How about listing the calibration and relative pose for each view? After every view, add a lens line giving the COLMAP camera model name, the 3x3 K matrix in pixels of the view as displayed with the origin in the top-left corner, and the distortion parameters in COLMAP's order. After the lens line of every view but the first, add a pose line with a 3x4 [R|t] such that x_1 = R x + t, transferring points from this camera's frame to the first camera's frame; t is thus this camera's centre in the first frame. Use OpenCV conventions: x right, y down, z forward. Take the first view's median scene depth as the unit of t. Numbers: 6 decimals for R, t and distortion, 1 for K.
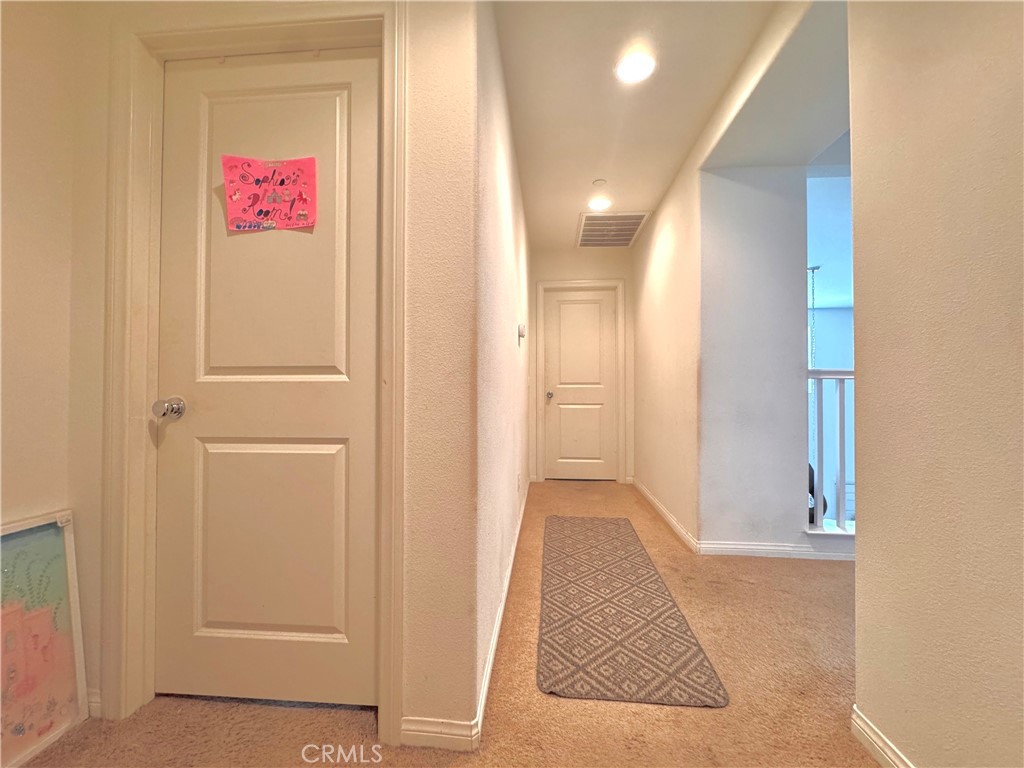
lens RADIAL K [[409.6, 0, 514.2], [0, 409.6, 384.2], [0, 0, 1]] dist [-0.001953, -0.000107]
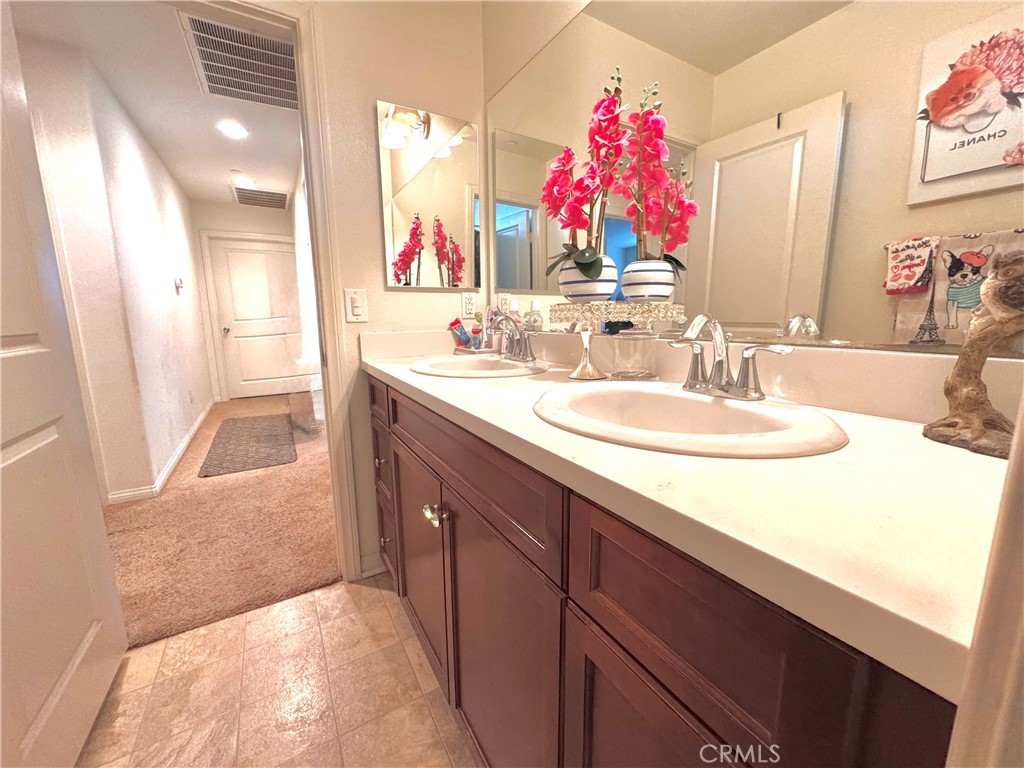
lens RADIAL K [[409.6, 0, 509.3], [0, 409.6, 383.5], [0, 0, 1]] dist [-0.001953, -0.000107]
pose [[0.816926, -0.110577, 0.566043, 0.091542], [0.009425, 0.983877, 0.178600, -0.033759], [-0.576665, -0.140568, 0.804797, -0.613225]]
